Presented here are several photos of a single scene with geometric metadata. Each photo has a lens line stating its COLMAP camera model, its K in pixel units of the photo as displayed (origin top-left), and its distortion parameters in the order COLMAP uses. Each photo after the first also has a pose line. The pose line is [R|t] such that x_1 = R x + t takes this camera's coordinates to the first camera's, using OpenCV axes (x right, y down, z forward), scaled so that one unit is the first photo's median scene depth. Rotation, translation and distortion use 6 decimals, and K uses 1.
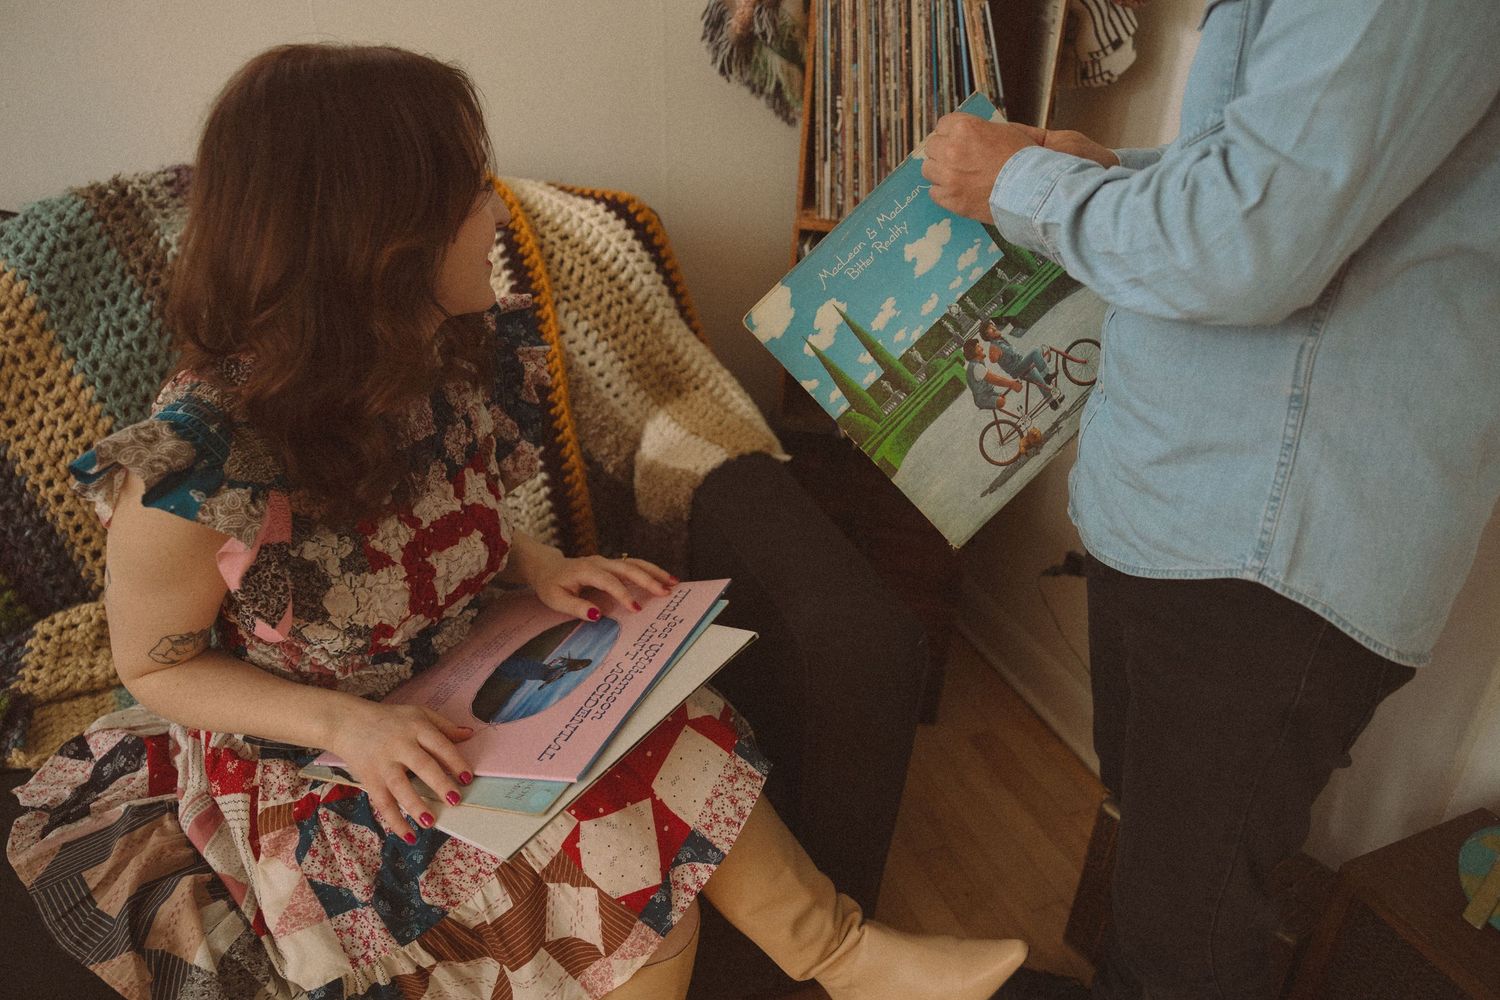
lens RADIAL K [[1062.1, 0, 753.8], [0, 1062.1, 495.8], [0, 0, 1]] dist [0.028611, -0.012353]
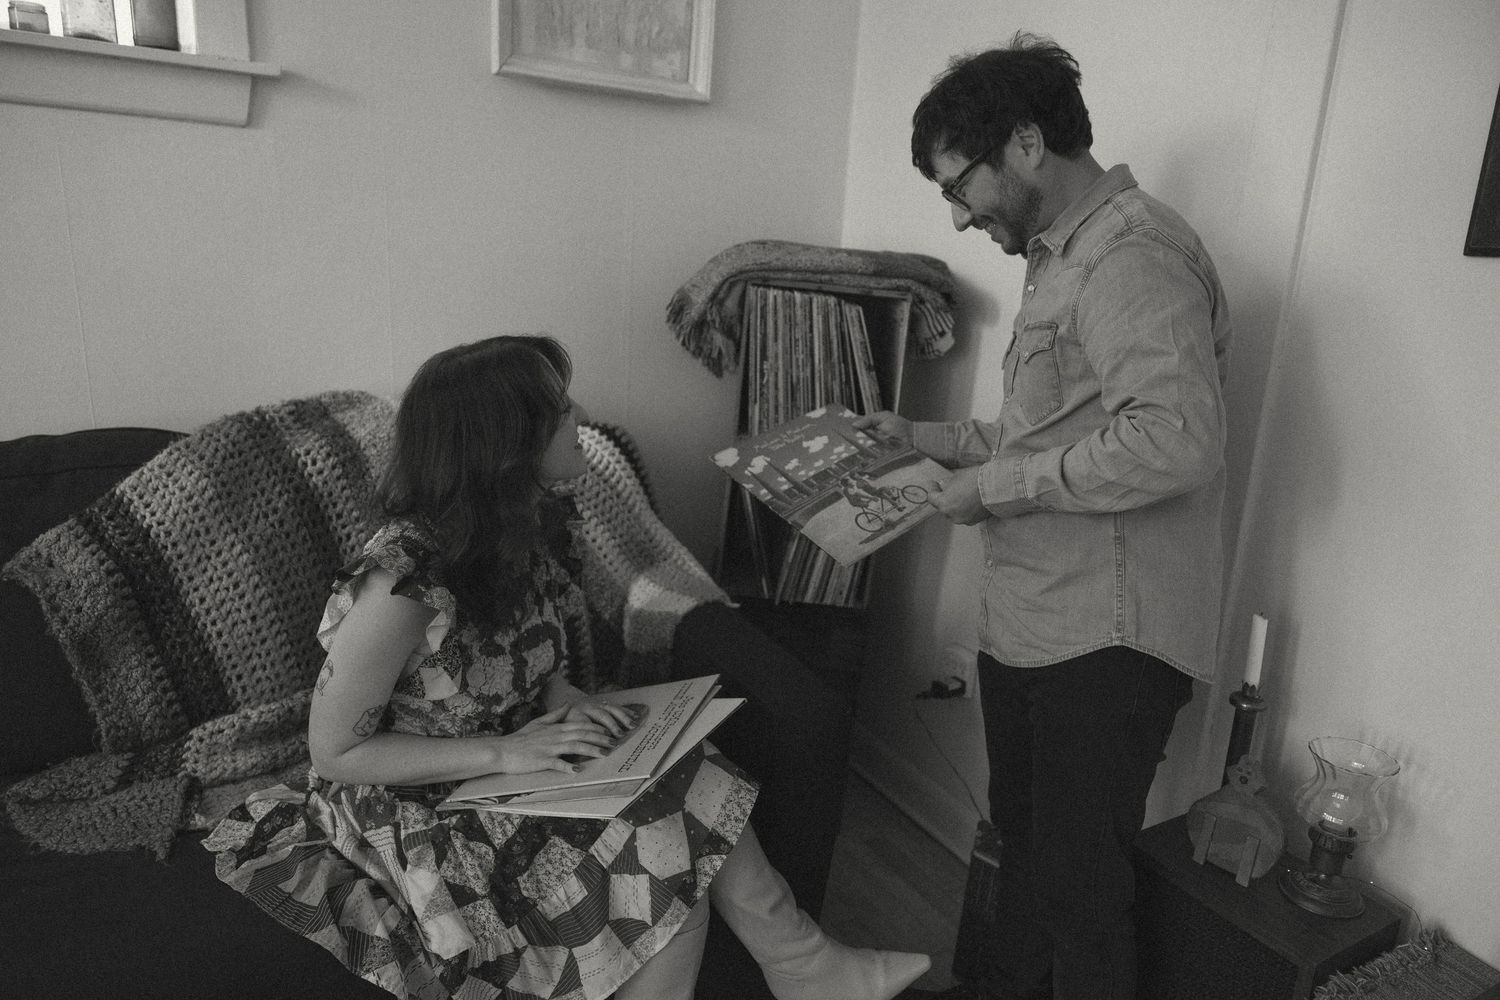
lens RADIAL K [[1062.1, 0, 773.4], [0, 1062.1, 493.9], [0, 0, 1]] dist [0.028611, -0.012353]
pose [[0.986634, -0.001420, 0.162948, -0.174845], [0.036953, 0.975861, -0.215244, 0.145919], [-0.158709, 0.218388, 0.962870, -0.452565]]
